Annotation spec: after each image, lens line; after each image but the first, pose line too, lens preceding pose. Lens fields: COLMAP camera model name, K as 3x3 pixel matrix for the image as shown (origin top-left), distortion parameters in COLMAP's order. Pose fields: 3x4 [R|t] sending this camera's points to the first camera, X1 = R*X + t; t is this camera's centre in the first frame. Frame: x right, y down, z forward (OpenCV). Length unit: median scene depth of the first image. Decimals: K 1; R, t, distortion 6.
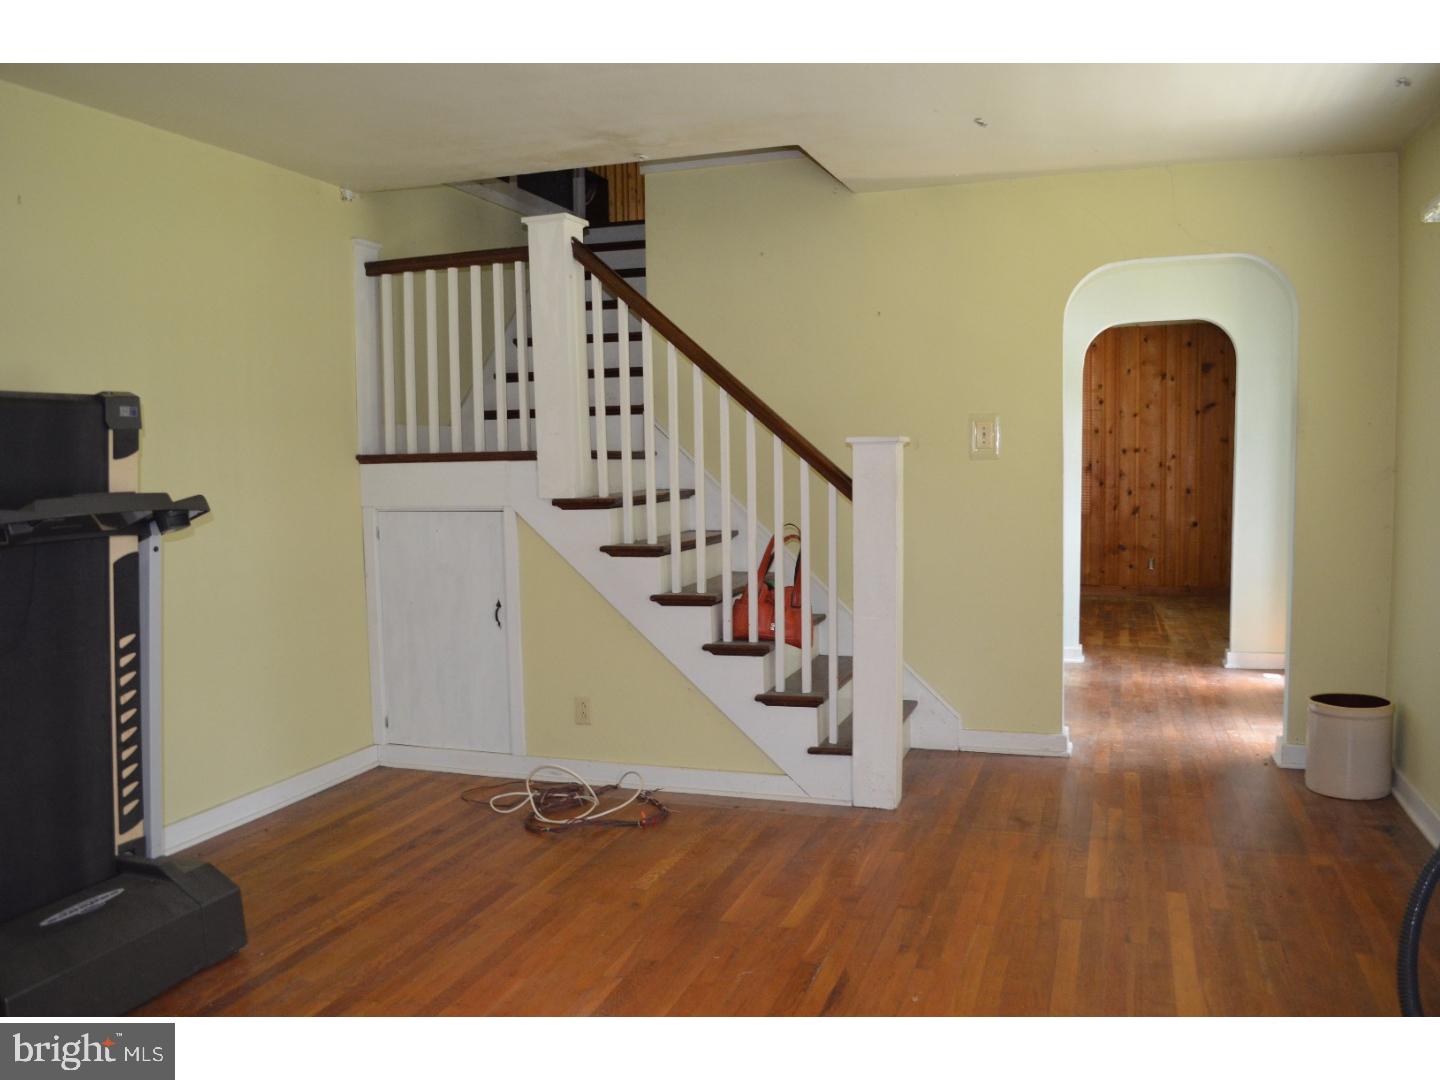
lens RADIAL K [[1137.4, 0, 719.5], [0, 1137.4, 539.3], [0, 0, 1]] dist [-0.067504, -0.005520]
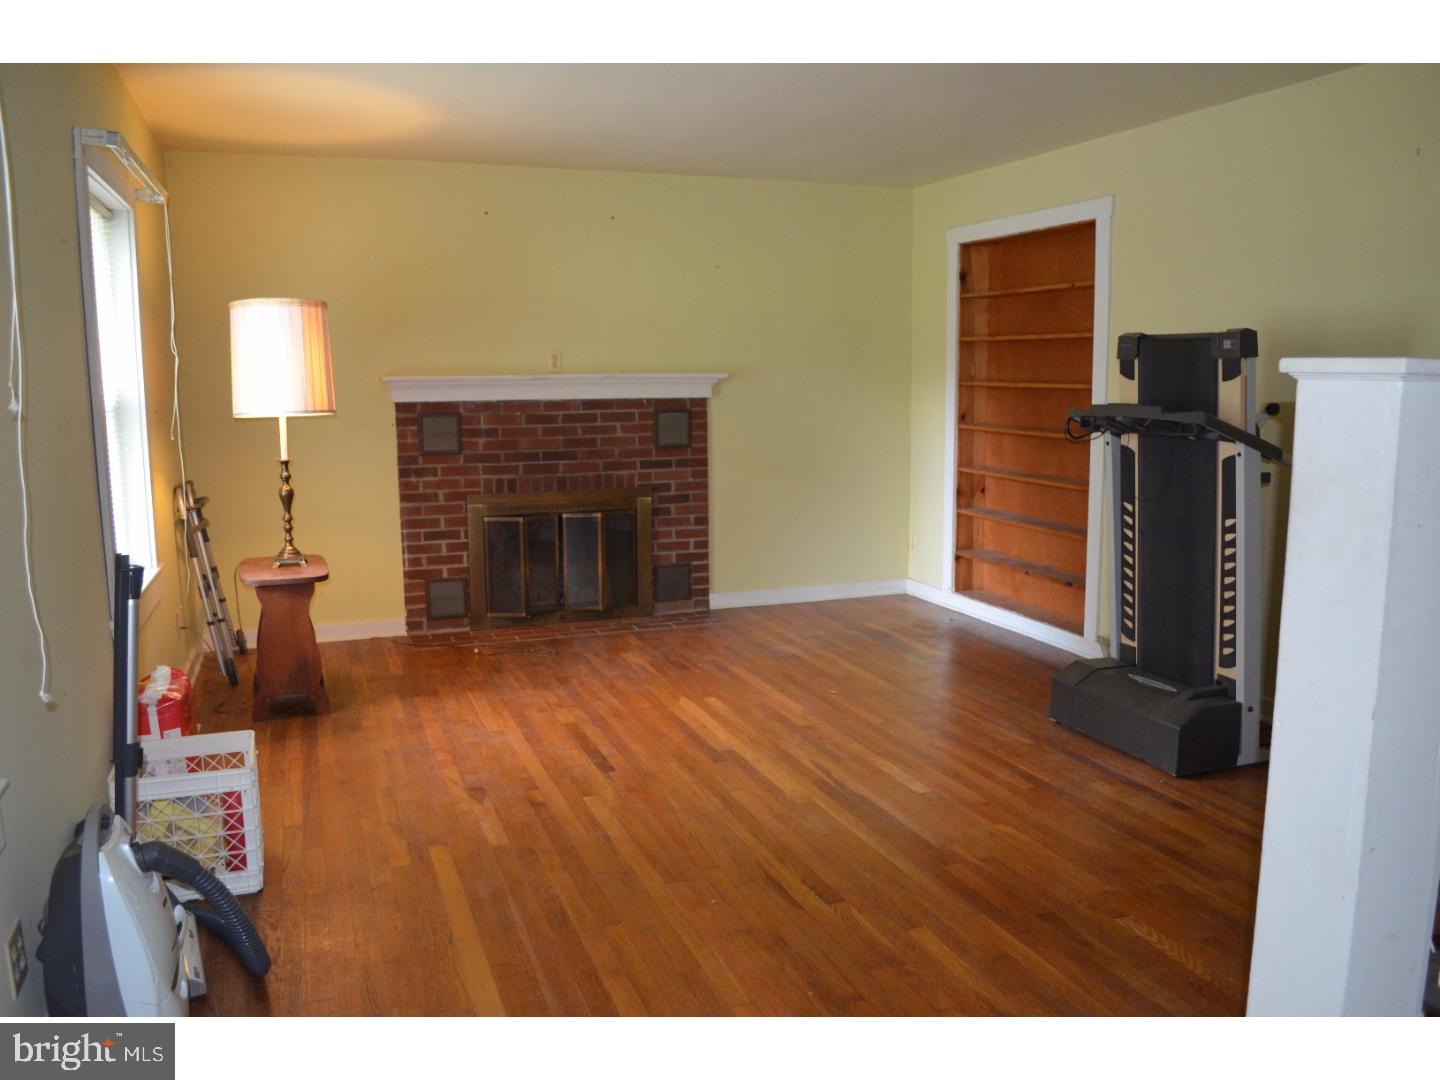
lens RADIAL K [[1137.4, 0, 715.7], [0, 1137.4, 539.8], [0, 0, 1]] dist [-0.067504, -0.005520]
pose [[-0.766367, 0.117423, -0.631580, 0.752042], [-0.024801, 0.977012, 0.211739, -0.150767], [0.641924, 0.177933, -0.745838, 1.599163]]
